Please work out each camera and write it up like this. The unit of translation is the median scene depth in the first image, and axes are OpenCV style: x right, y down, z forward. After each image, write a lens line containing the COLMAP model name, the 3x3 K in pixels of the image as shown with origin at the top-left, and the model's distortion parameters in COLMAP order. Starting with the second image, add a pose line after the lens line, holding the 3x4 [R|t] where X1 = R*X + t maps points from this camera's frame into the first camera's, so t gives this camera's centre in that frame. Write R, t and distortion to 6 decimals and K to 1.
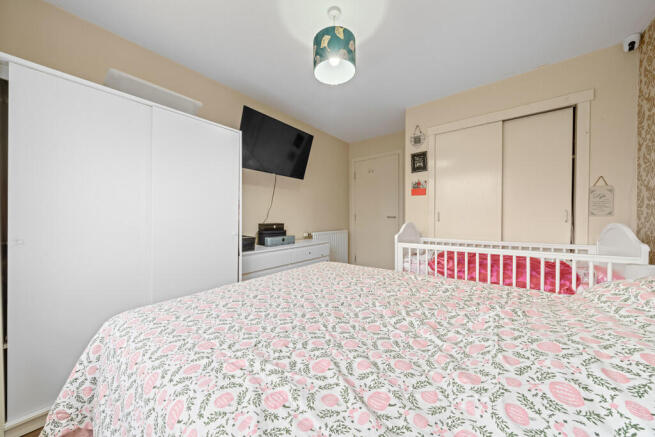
lens RADIAL K [[229.5, 0, 327.5], [0, 229.5, 218.5], [0, 0, 1]] dist [-0.000266, 0.000006]
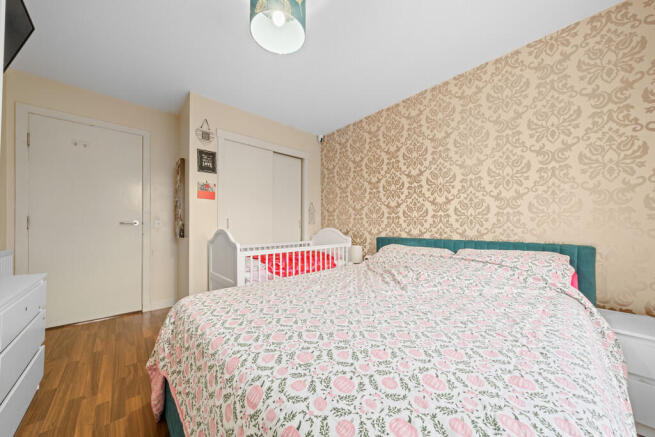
lens RADIAL K [[227.3, 0, 327.5], [0, 227.3, 222.2], [0, 0, 1]] dist [-0.000780, -0.000020]
pose [[0.143954, 0.019089, 0.989400, -0.540935], [0.003171, 0.999800, -0.019751, 0.008715], [-0.989579, 0.005980, 0.143865, 0.576000]]
